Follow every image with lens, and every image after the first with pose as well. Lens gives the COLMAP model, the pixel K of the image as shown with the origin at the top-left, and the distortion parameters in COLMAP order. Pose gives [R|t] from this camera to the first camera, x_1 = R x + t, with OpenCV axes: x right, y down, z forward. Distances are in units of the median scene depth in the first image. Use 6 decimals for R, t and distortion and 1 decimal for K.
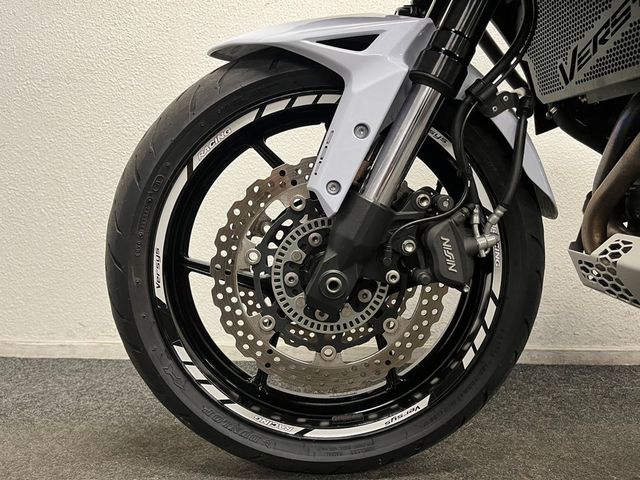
lens RADIAL K [[495.0, 0, 318.1], [0, 495.0, 239.3], [0, 0, 1]] dist [0.014656, -0.004279]
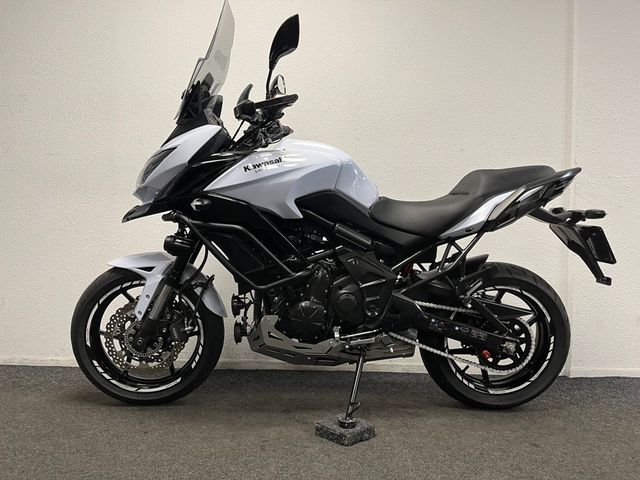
lens RADIAL K [[495.0, 0, 321.8], [0, 495.0, 238.3], [0, 0, 1]] dist [0.014656, -0.004279]
pose [[0.999452, 0.012108, 0.030799, 0.998514], [-0.011252, 0.999550, -0.027802, -0.460673], [-0.031122, 0.027440, 0.999139, -2.083008]]
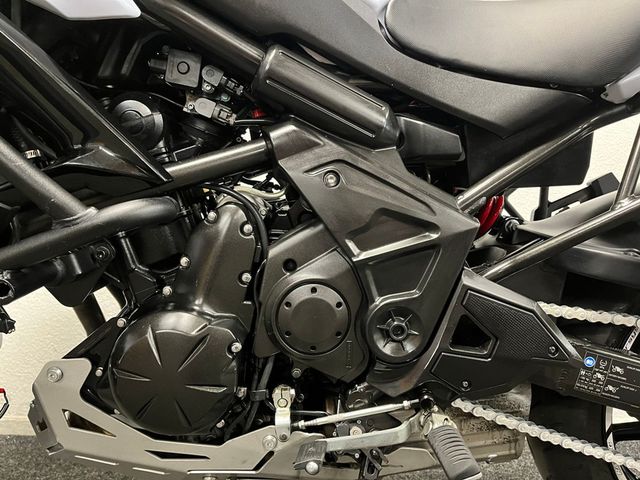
lens RADIAL K [[495.0, 0, 319.8], [0, 495.0, 239.7], [0, 0, 1]] dist [0.014656, -0.004279]
pose [[0.999928, -0.011970, -0.000514, 1.254335], [0.011967, 0.999912, -0.005660, -0.291176], [0.000582, 0.005654, 0.999984, -0.060548]]
